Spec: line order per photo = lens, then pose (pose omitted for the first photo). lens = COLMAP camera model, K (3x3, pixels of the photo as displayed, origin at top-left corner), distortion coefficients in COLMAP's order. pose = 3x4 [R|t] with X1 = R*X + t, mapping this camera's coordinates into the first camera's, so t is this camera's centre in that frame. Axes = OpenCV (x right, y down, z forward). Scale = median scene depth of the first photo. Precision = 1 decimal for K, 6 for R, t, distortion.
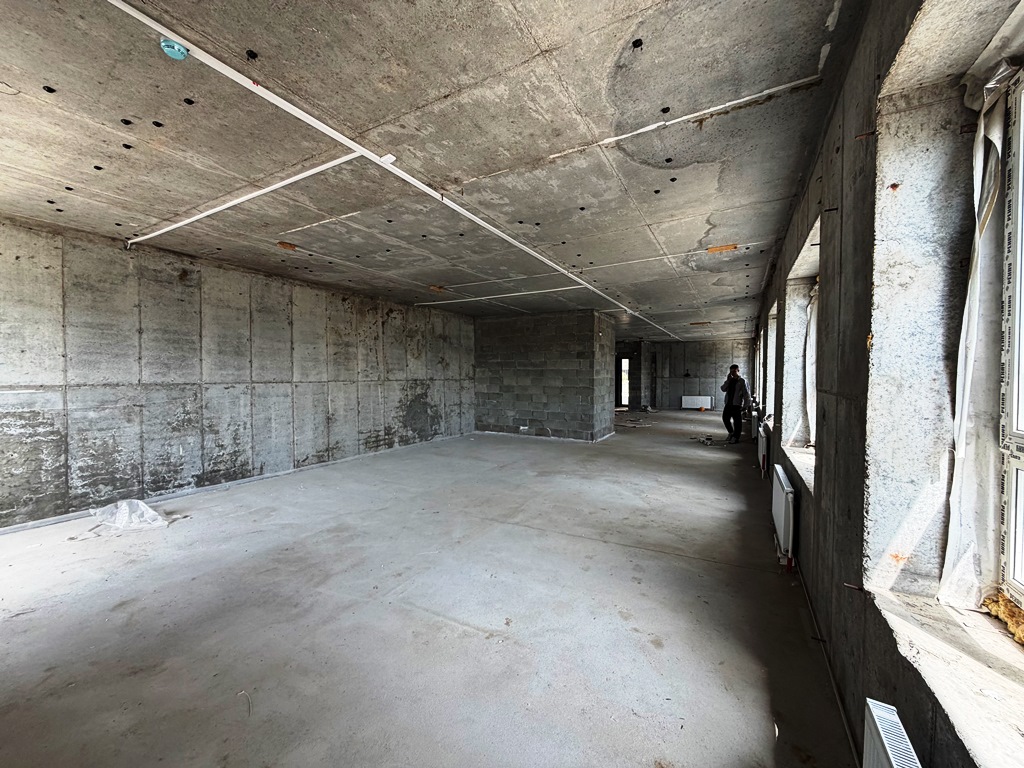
lens RADIAL K [[406.3, 0, 511.3], [0, 406.3, 381.6], [0, 0, 1]] dist [0.000046, -0.000014]
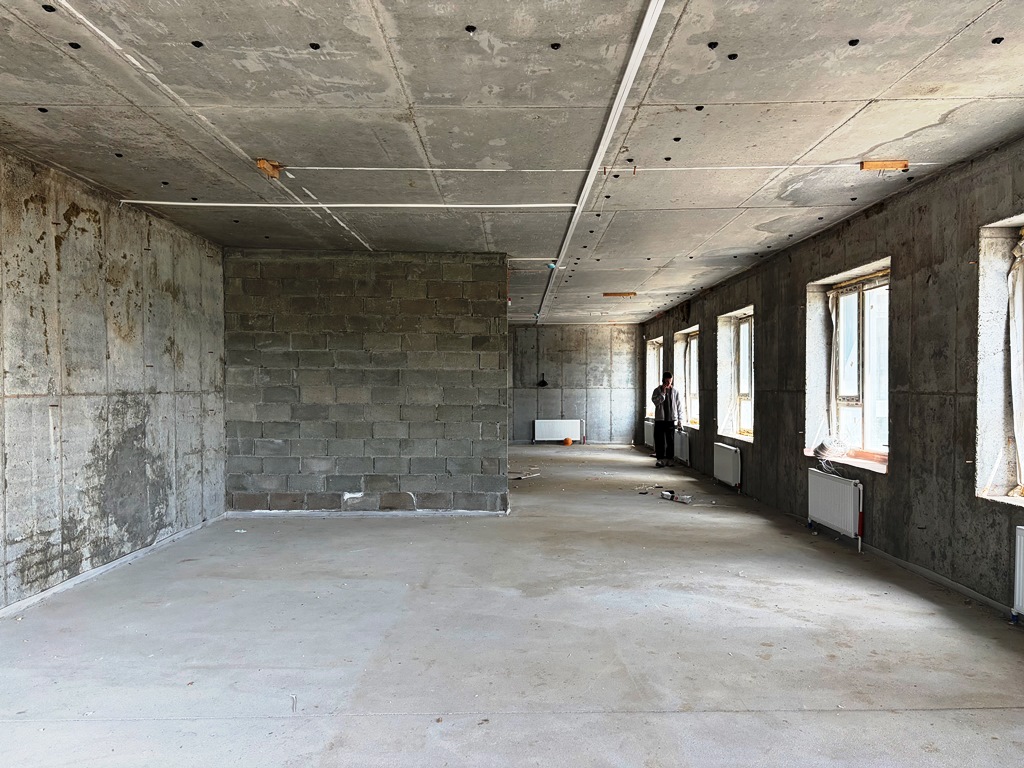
lens RADIAL K [[766.1, 0, 511.6], [0, 766.1, 380.8], [0, 0, 1]] dist [0.061314, -0.064818]
pose [[0.871364, 0.003084, 0.490628, -0.421107], [0.007005, 0.999800, -0.018727, 0.001067], [-0.490588, 0.019755, 0.871168, 0.250000]]
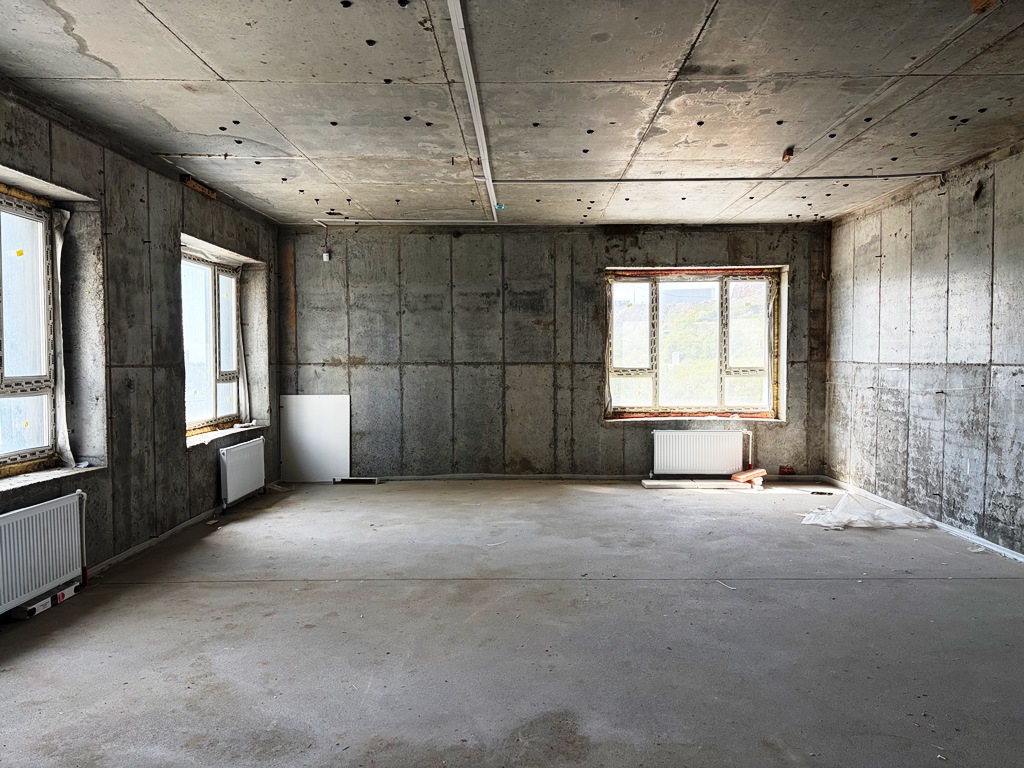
lens RADIAL K [[766.1, 0, 511.6], [0, 766.1, 380.8], [0, 0, 1]] dist [0.061314, -0.064818]
pose [[-0.879971, 0.015813, -0.474765, 0.361553], [-0.003957, 0.999167, 0.040615, -0.013734], [0.475011, 0.037619, -0.879175, 1.541797]]
